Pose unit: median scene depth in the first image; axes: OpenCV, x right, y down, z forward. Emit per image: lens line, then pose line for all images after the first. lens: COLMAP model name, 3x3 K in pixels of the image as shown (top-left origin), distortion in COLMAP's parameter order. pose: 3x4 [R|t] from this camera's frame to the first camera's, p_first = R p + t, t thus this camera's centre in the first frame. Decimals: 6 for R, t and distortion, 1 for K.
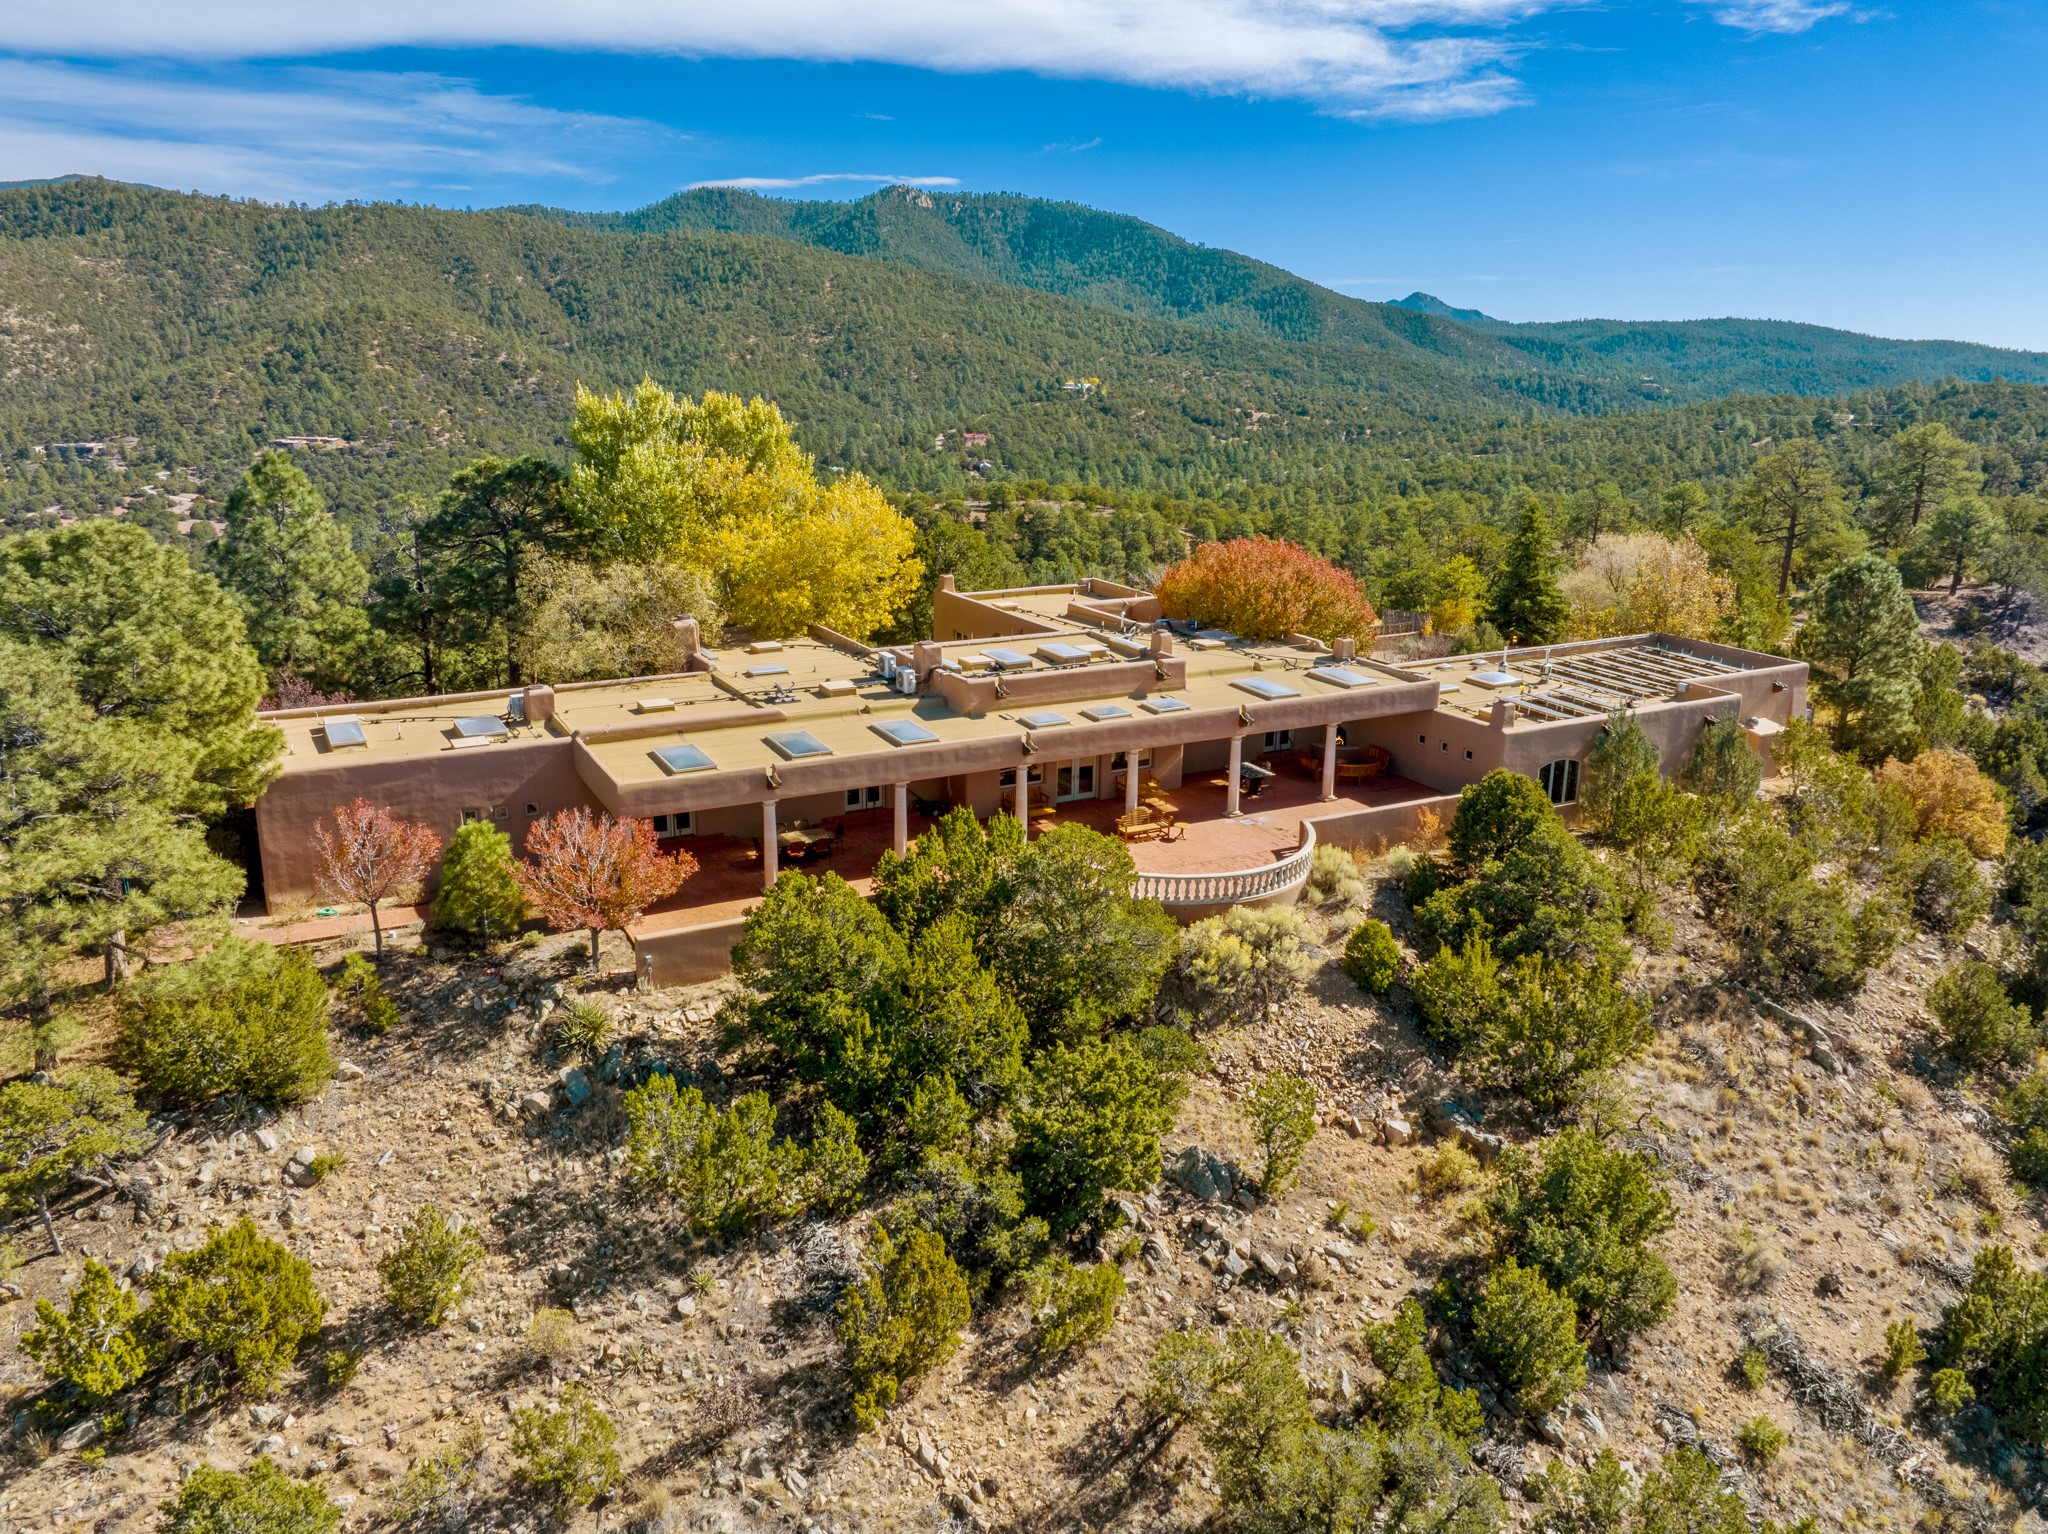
lens RADIAL K [[1439.4, 0, 1023.5], [0, 1439.4, 767.0], [0, 0, 1]] dist [-0.045883, -0.004112]
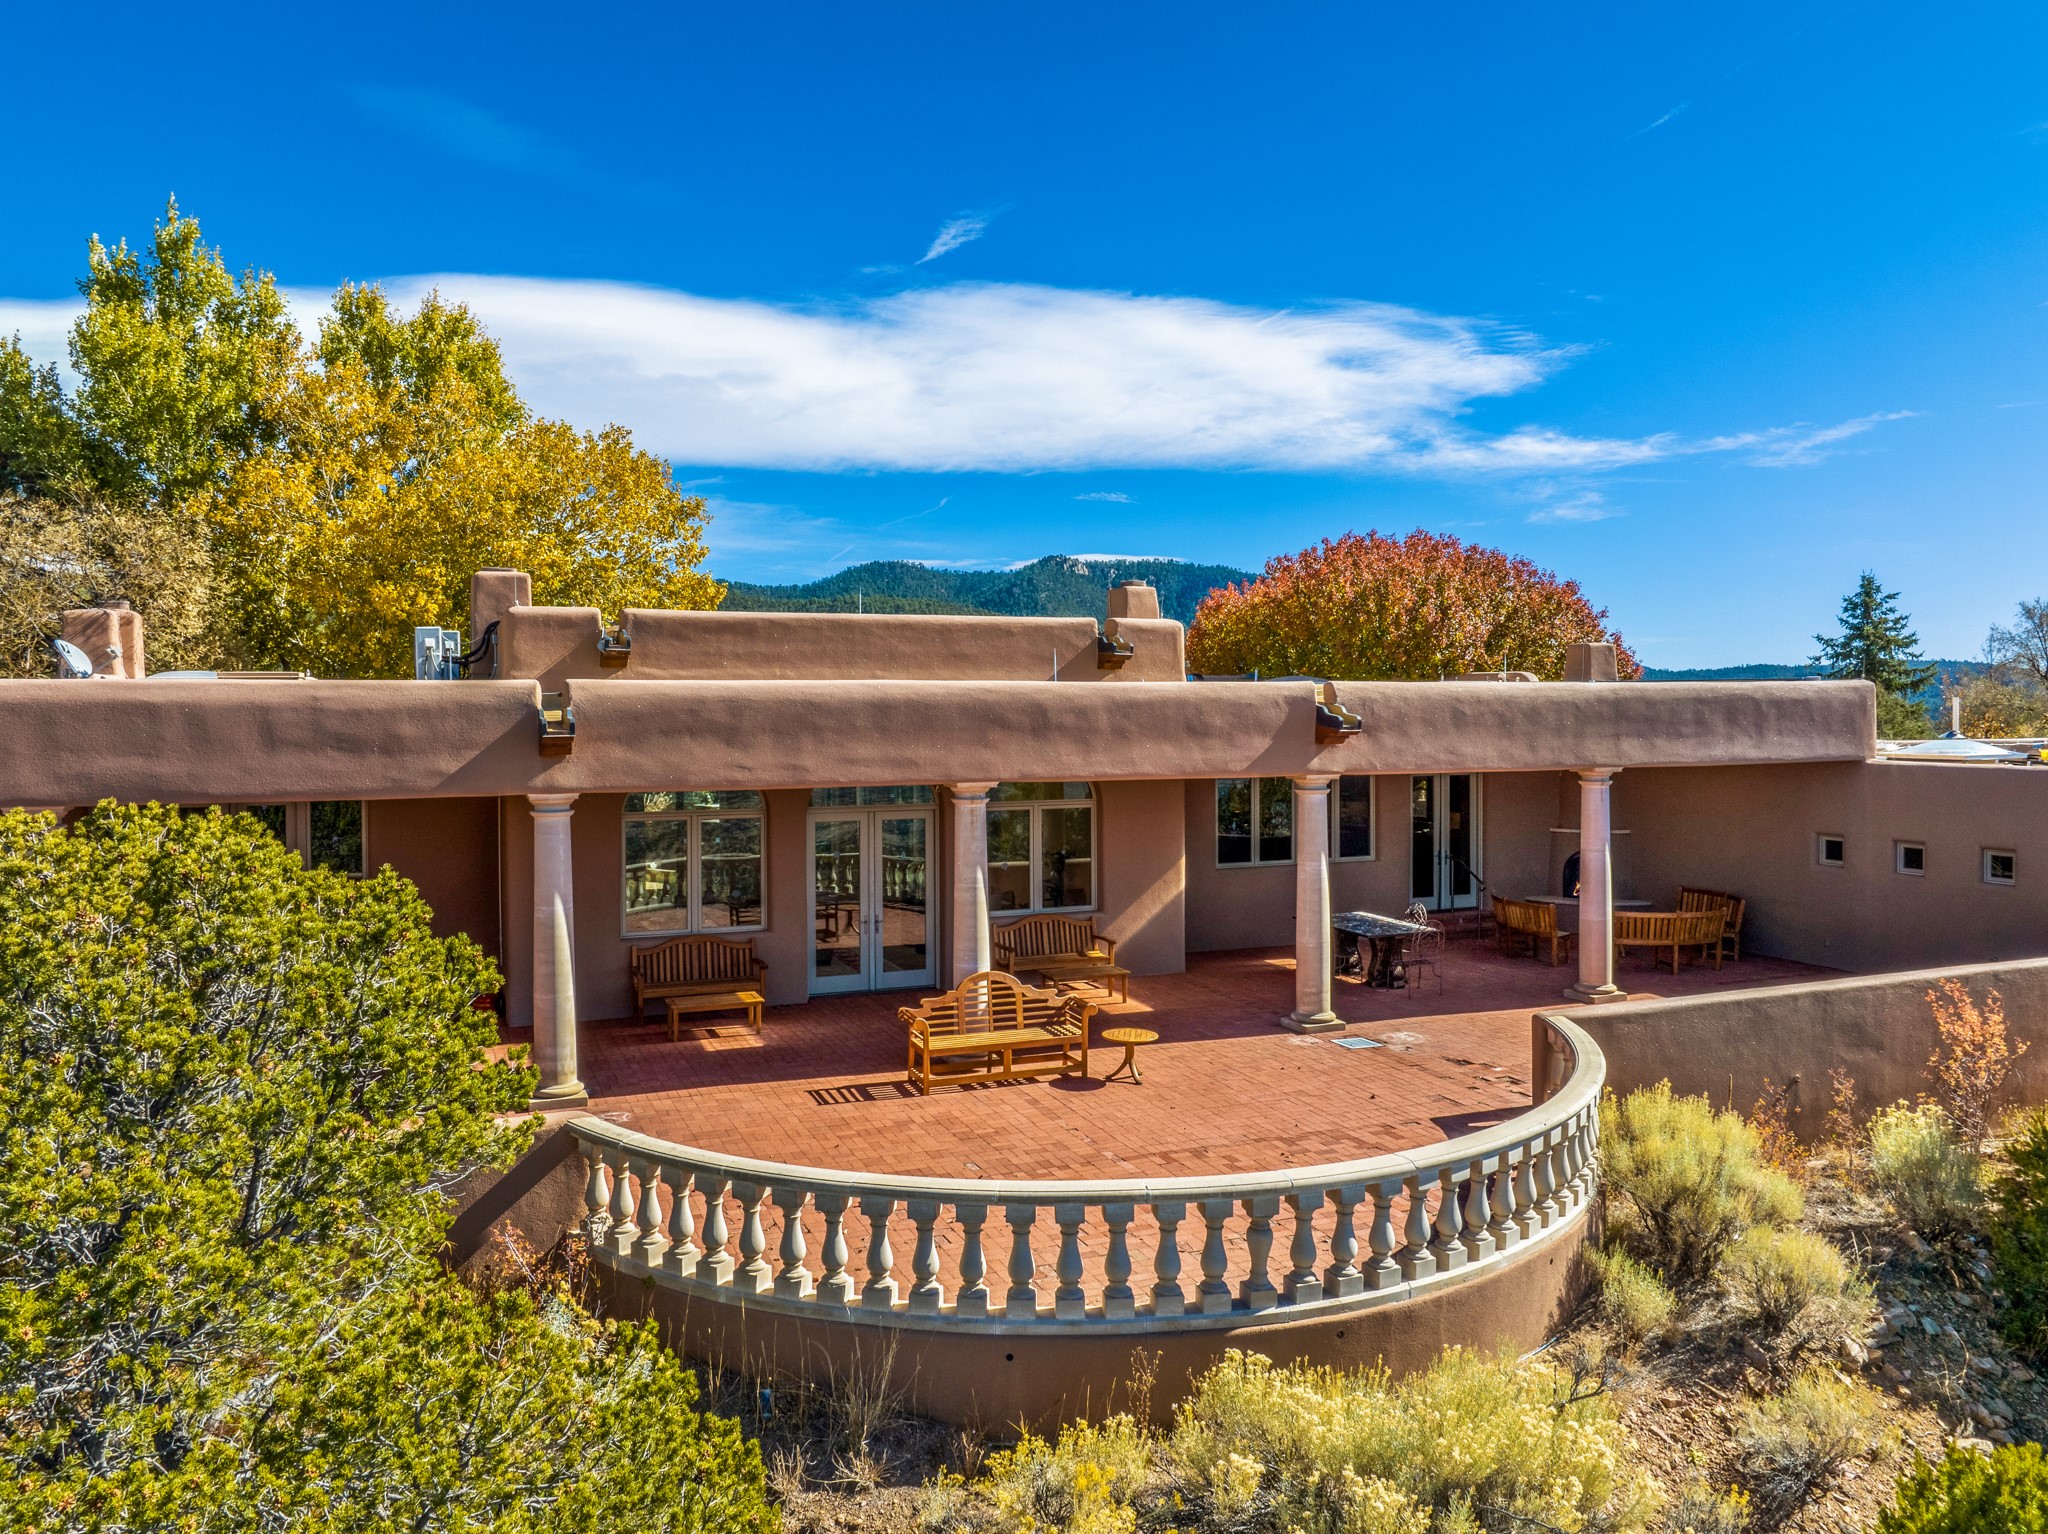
lens RADIAL K [[1439.4, 0, 1024.3], [0, 1439.4, 767.3], [0, 0, 1]] dist [-0.045883, -0.004112]
pose [[0.994183, -0.009766, -0.107258, 0.130119], [-0.016330, 0.970696, -0.239754, 0.062865], [0.106456, 0.240111, 0.964891, 0.743776]]
